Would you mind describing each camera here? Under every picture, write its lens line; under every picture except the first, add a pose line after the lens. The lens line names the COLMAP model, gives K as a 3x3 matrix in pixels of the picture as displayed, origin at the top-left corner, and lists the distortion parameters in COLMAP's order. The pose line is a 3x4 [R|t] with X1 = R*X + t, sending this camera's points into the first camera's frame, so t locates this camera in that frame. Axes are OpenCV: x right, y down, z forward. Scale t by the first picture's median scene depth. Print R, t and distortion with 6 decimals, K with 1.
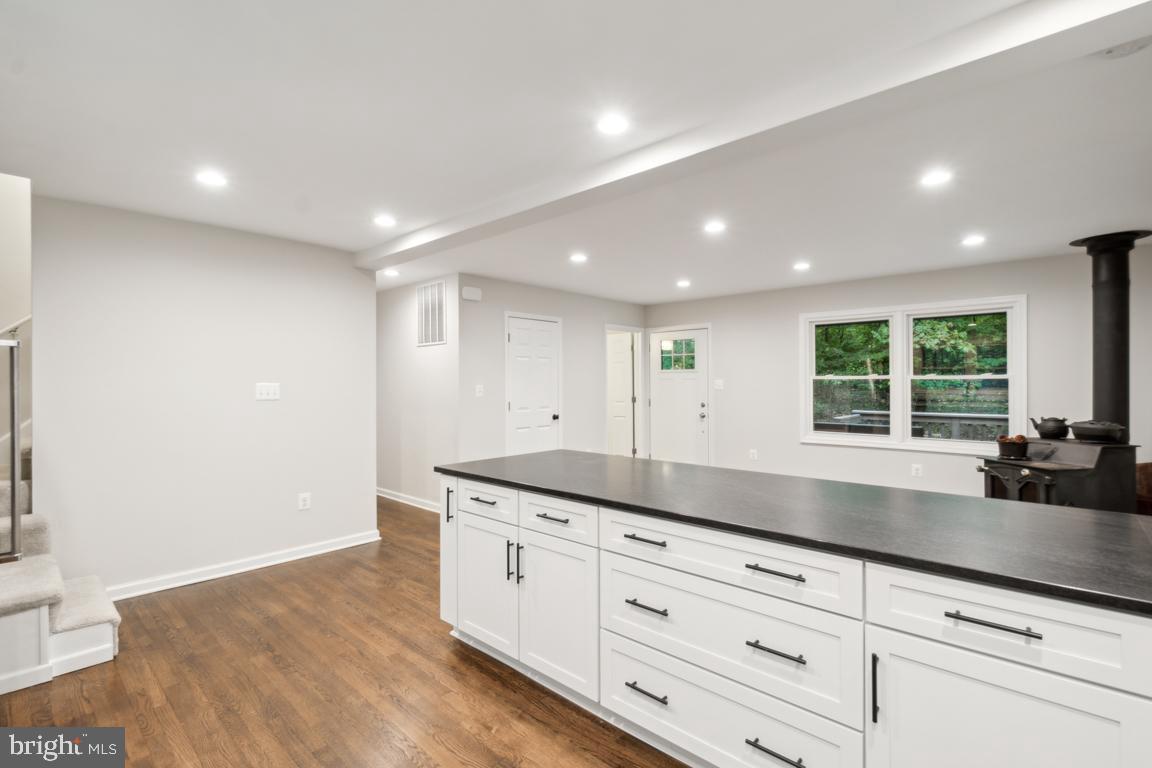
lens RADIAL K [[535.4, 0, 576.0], [0, 535.4, 387.0], [0, 0, 1]] dist [0.003827, 0.001314]
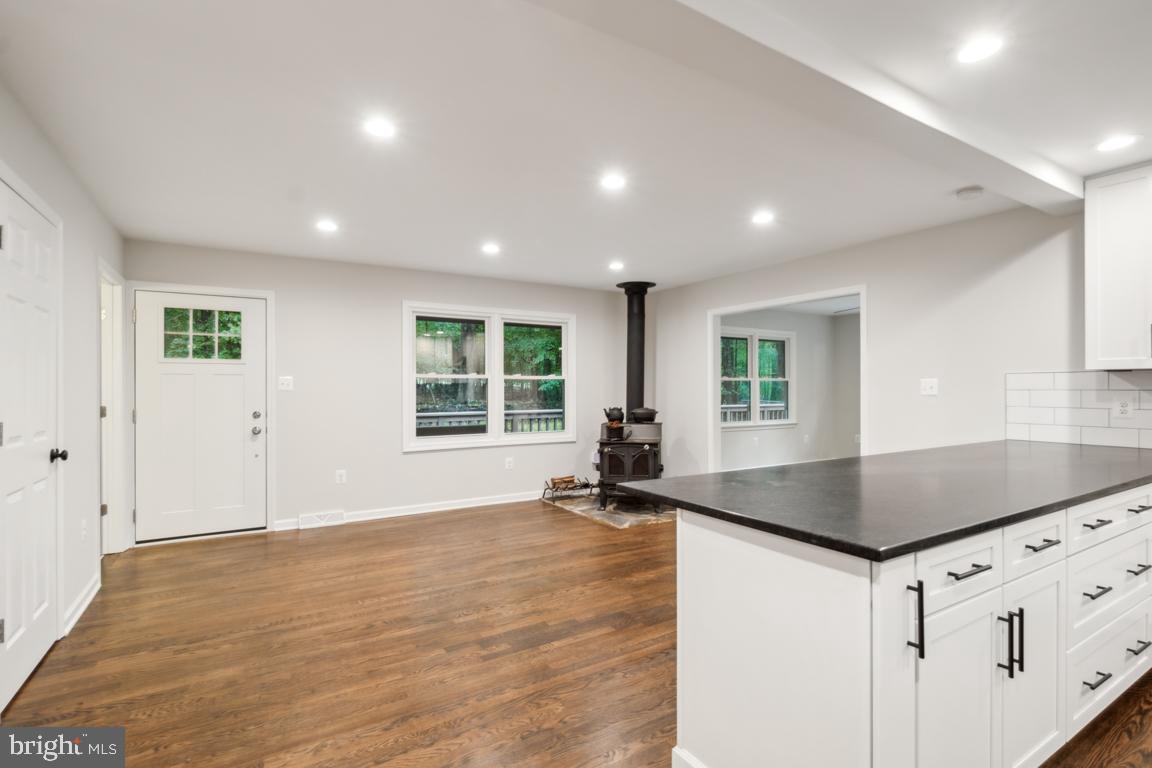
lens RADIAL K [[535.4, 0, 551.4], [0, 535.4, 387.2], [0, 0, 1]] dist [0.003827, 0.001314]
pose [[0.274852, -0.002269, 0.961484, -0.379056], [0.005525, 0.999984, 0.000781, 0.001806], [-0.961471, 0.005097, 0.274861, 0.618500]]
